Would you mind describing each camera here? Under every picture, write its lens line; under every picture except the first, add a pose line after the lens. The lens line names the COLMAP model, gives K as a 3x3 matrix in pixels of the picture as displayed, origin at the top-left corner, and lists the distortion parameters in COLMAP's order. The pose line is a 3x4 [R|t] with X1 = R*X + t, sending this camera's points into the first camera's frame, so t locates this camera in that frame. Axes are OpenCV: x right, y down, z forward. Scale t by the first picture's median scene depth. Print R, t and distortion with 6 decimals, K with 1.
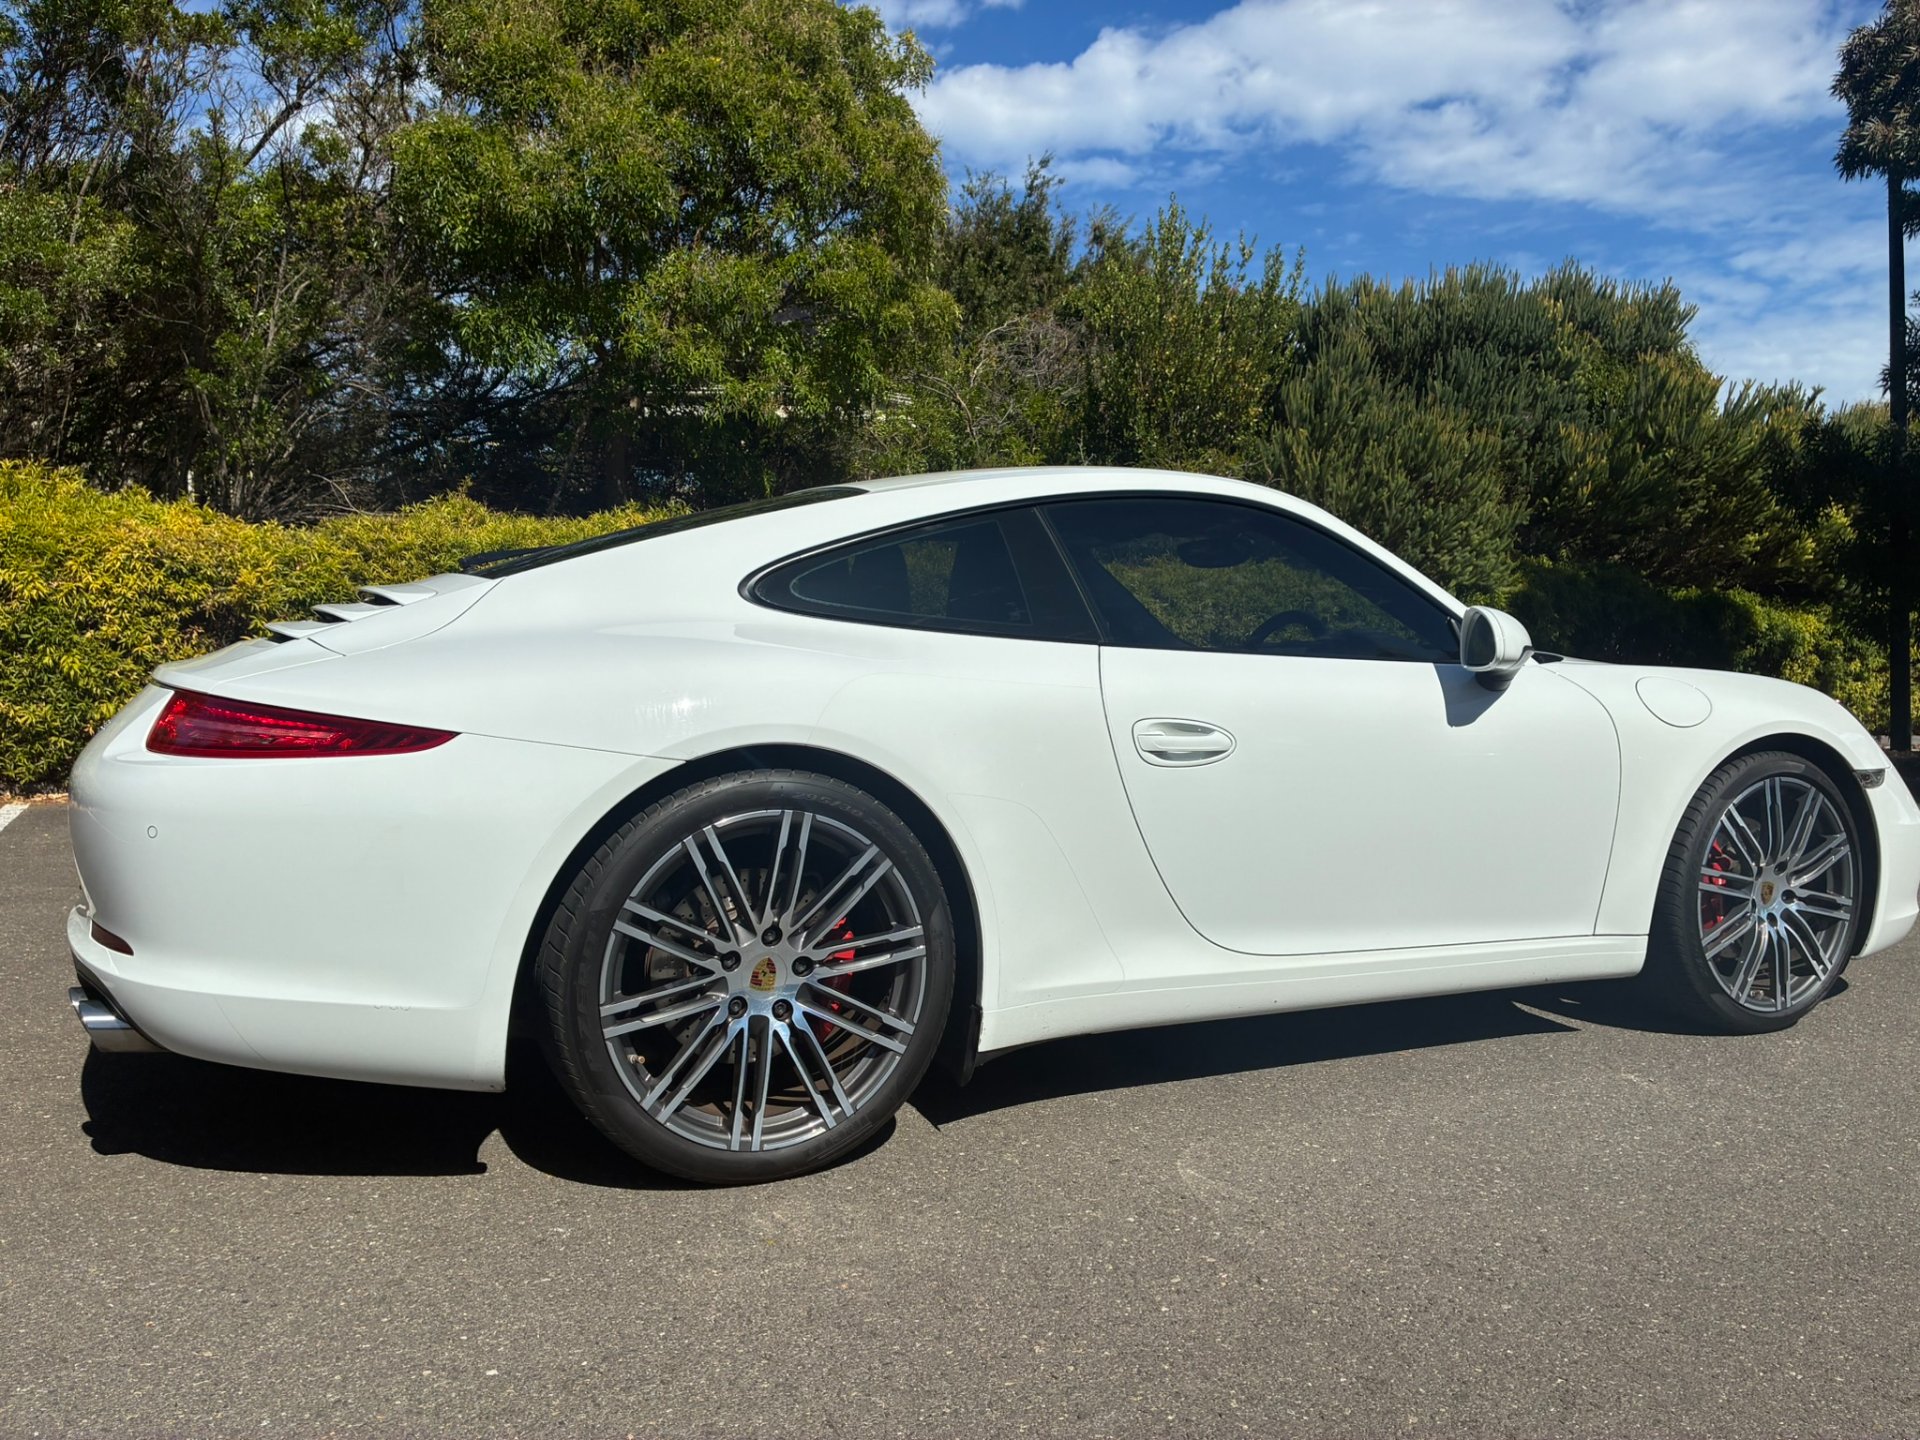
lens RADIAL K [[1447.8, 0, 1055.6], [0, 1447.8, 750.7], [0, 0, 1]] dist [0.078913, -0.109403]
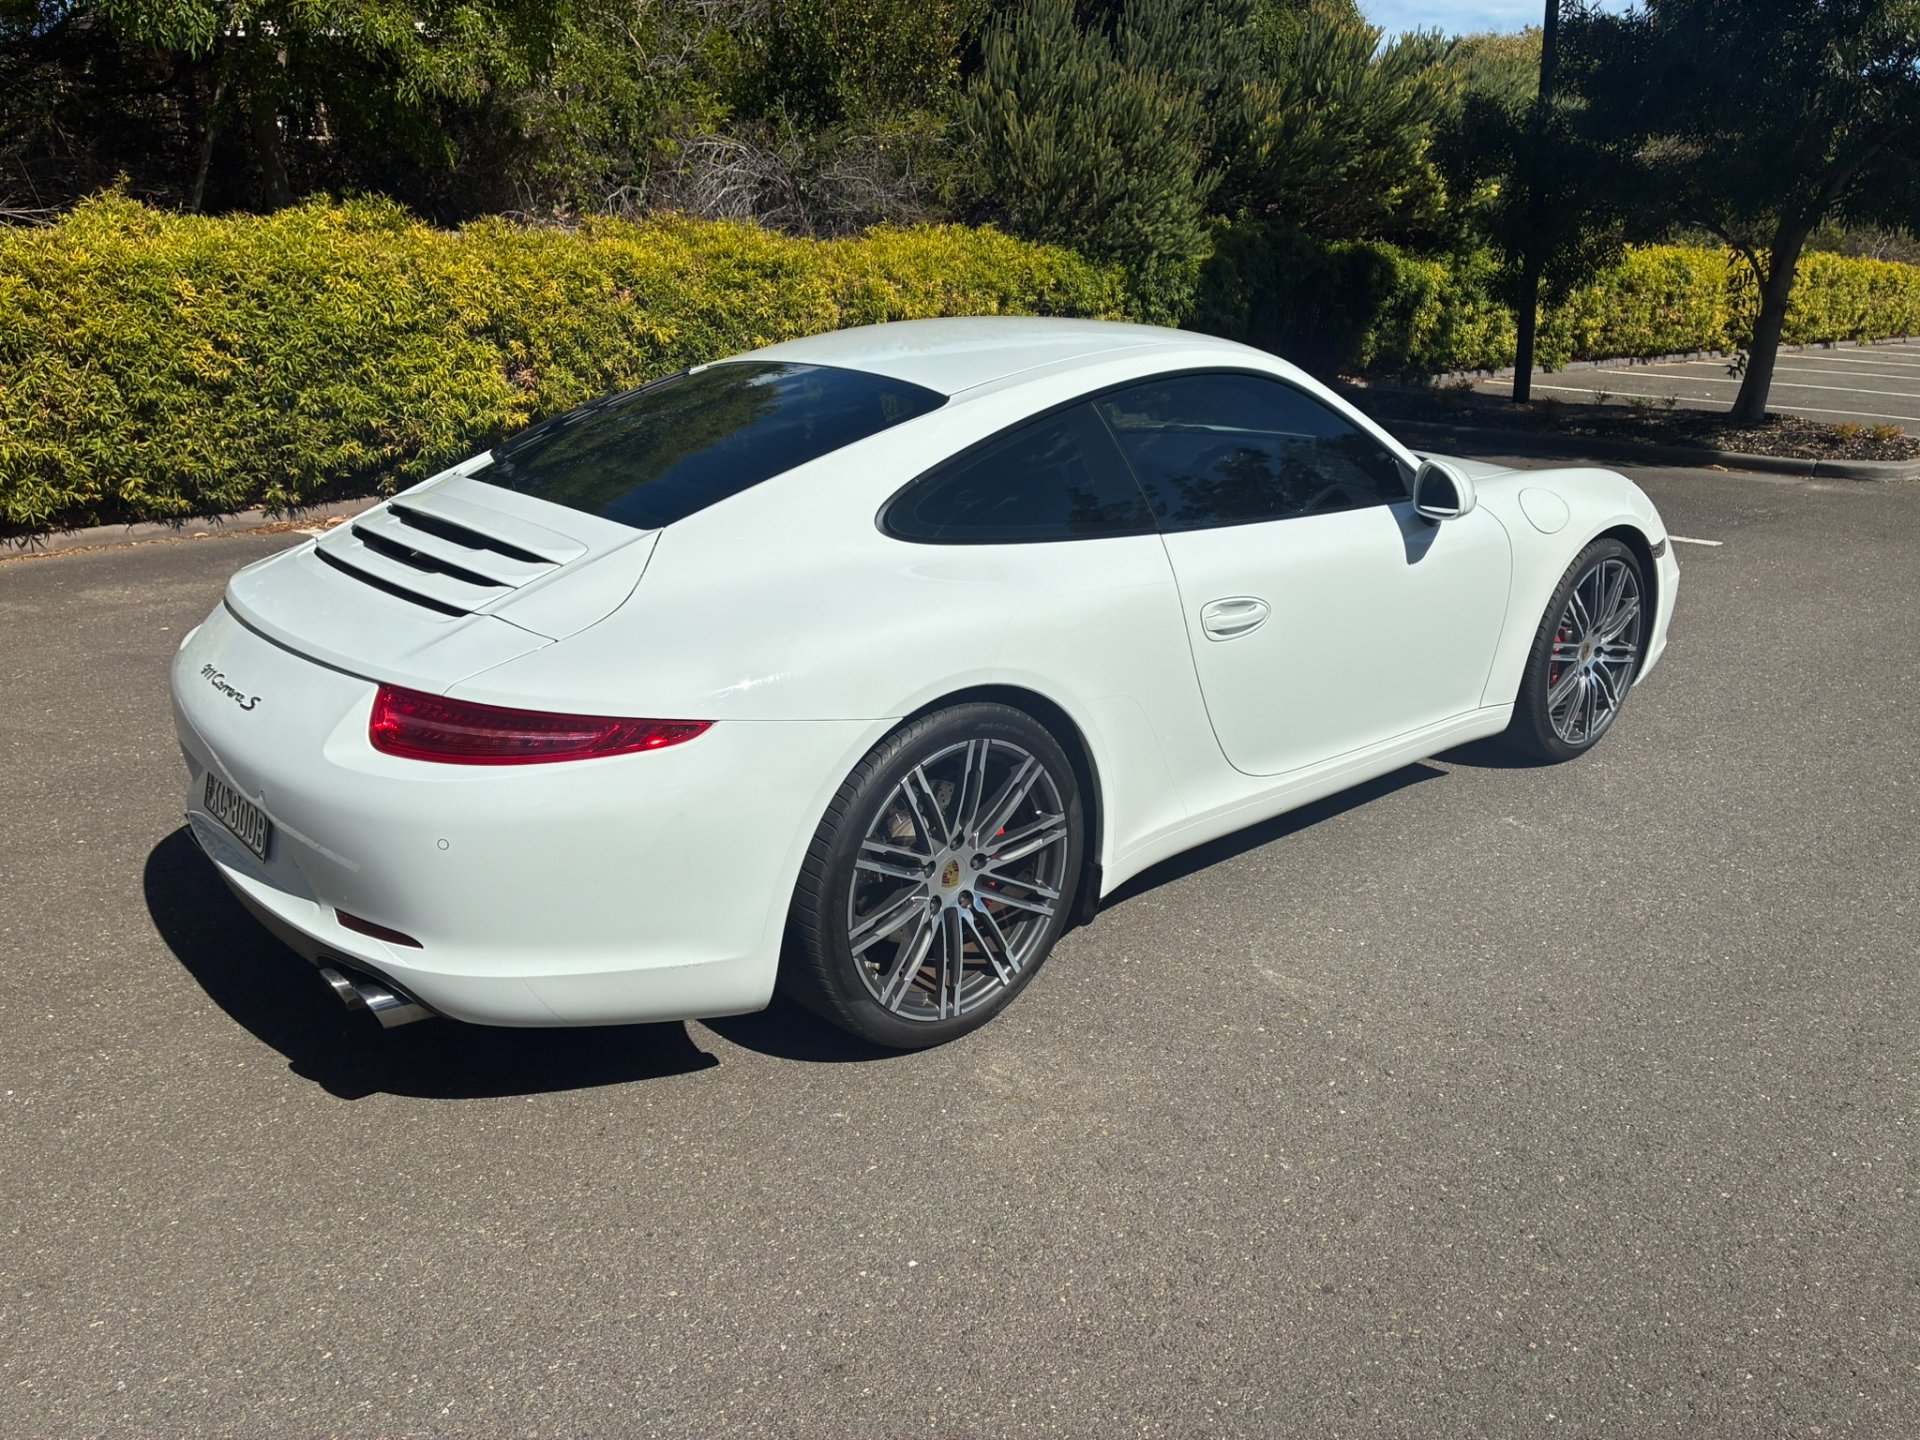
lens RADIAL K [[1447.8, 0, 966.9], [0, 1447.8, 710.4], [0, 0, 1]] dist [0.078913, -0.109403]
pose [[0.964988, -0.097281, 0.243586, -0.337762], [0.028448, 0.962018, 0.271501, -0.211536], [-0.260746, -0.255066, 0.931103, -0.037056]]
